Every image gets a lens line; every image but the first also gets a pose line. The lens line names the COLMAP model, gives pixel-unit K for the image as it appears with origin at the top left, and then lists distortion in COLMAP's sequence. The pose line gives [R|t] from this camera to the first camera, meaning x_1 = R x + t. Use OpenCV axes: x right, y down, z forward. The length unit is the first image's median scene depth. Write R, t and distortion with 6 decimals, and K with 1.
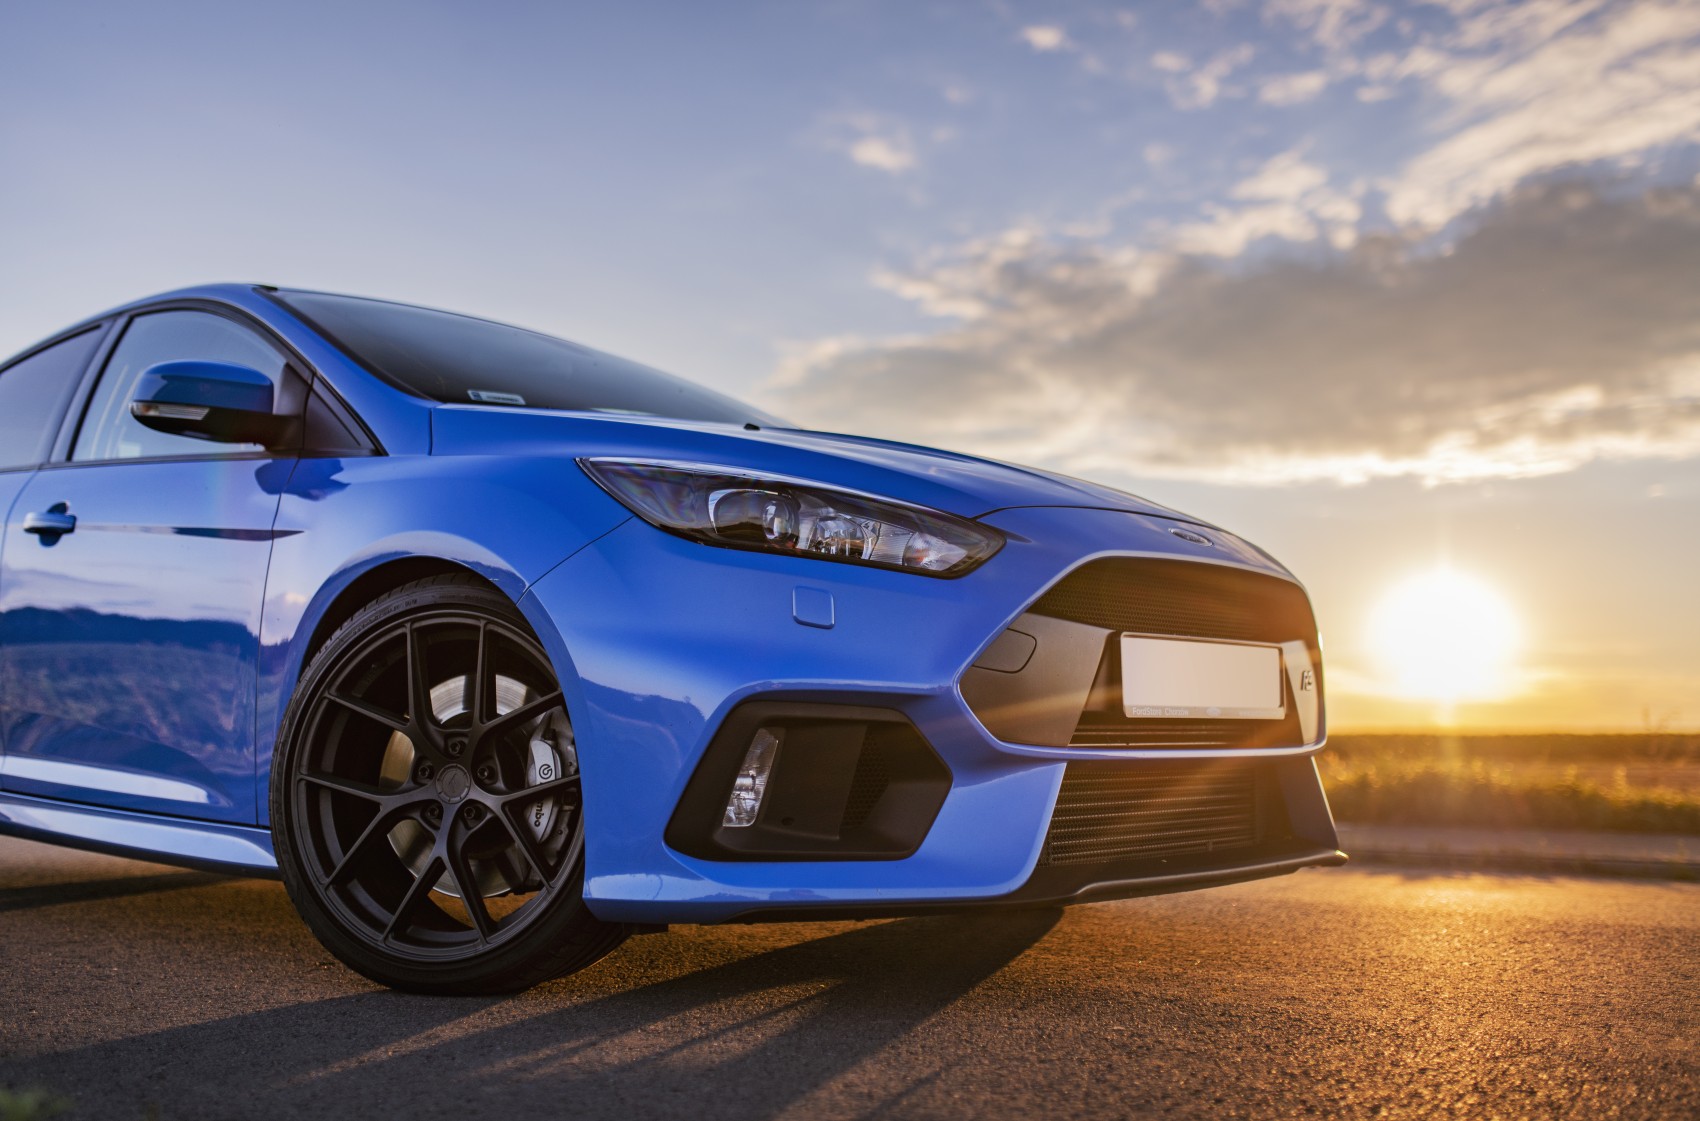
lens RADIAL K [[1715.3, 0, 961.9], [0, 1715.3, 563.1], [0, 0, 1]] dist [-0.010939, -0.027414]
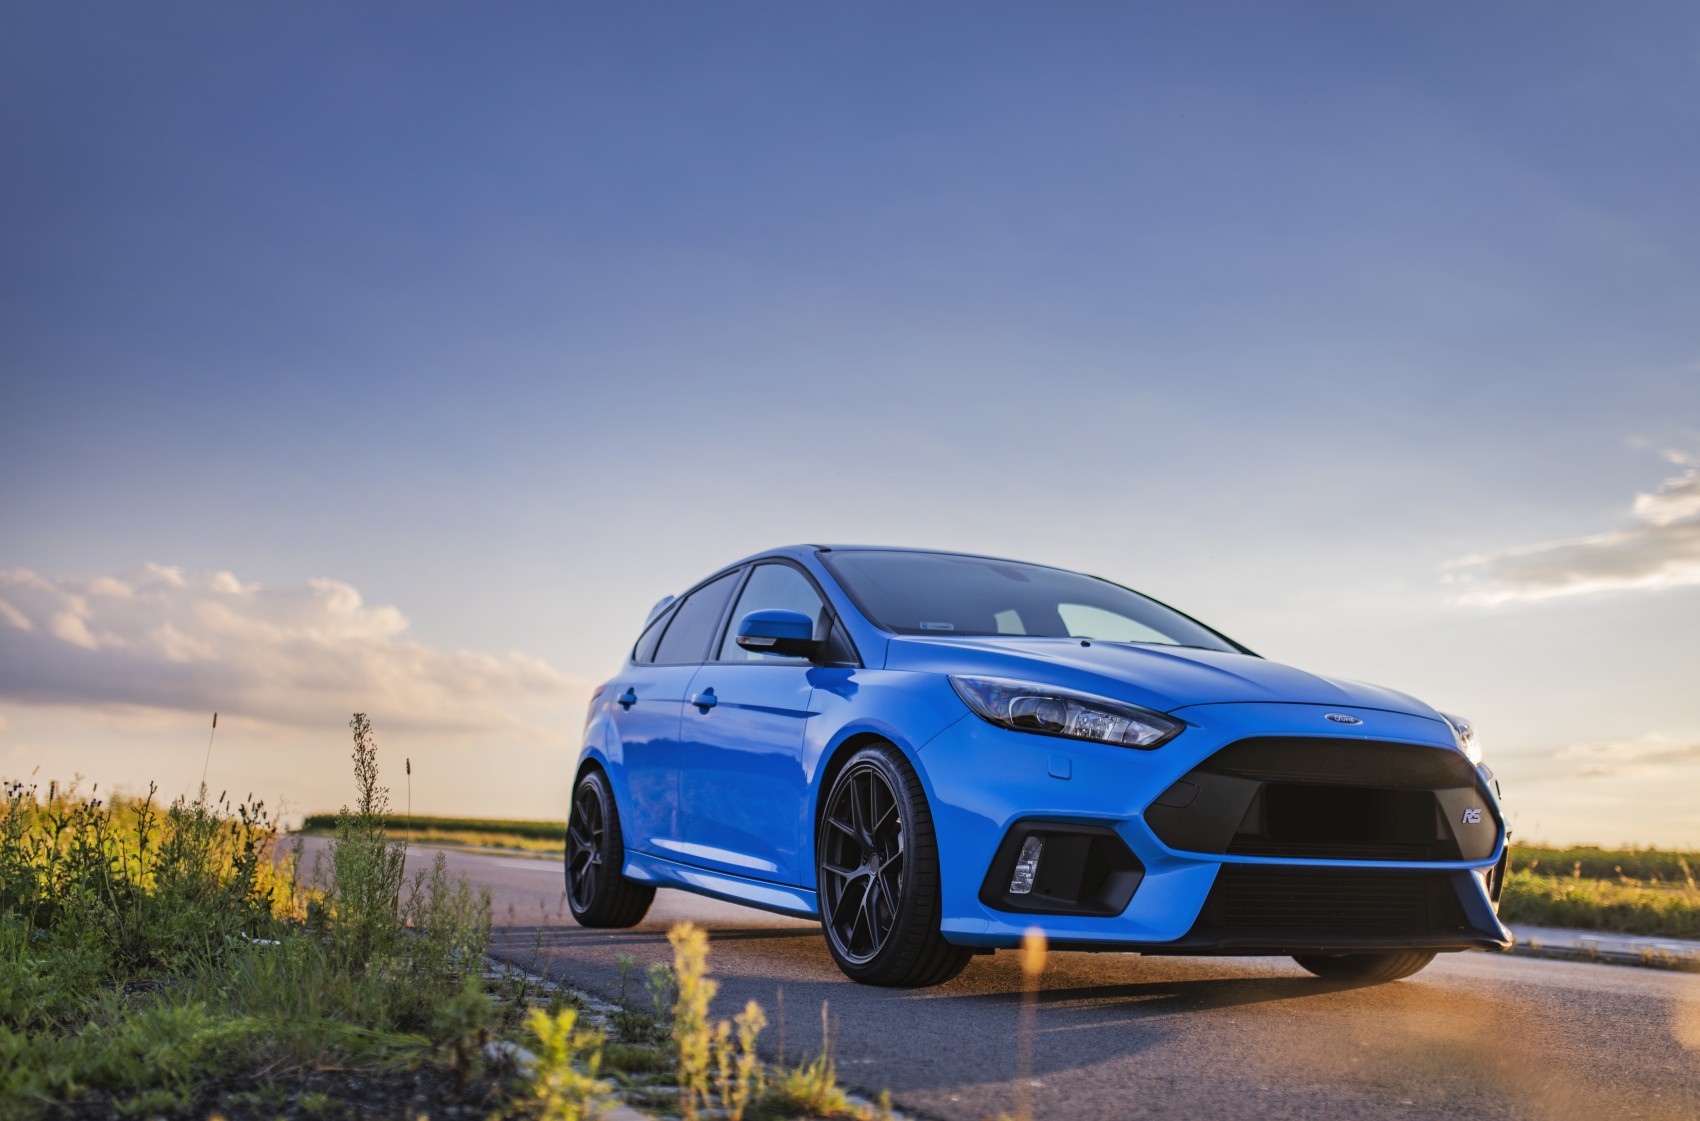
lens RADIAL K [[1714.1, 0, 844.6], [0, 1714.1, 616.3], [0, 0, 1]] dist [0.031398, -0.019713]
pose [[0.897331, -0.023625, -0.440726, 0.382766], [0.007693, 0.999252, -0.037902, -0.049059], [0.441291, 0.030620, 0.896841, -0.513000]]
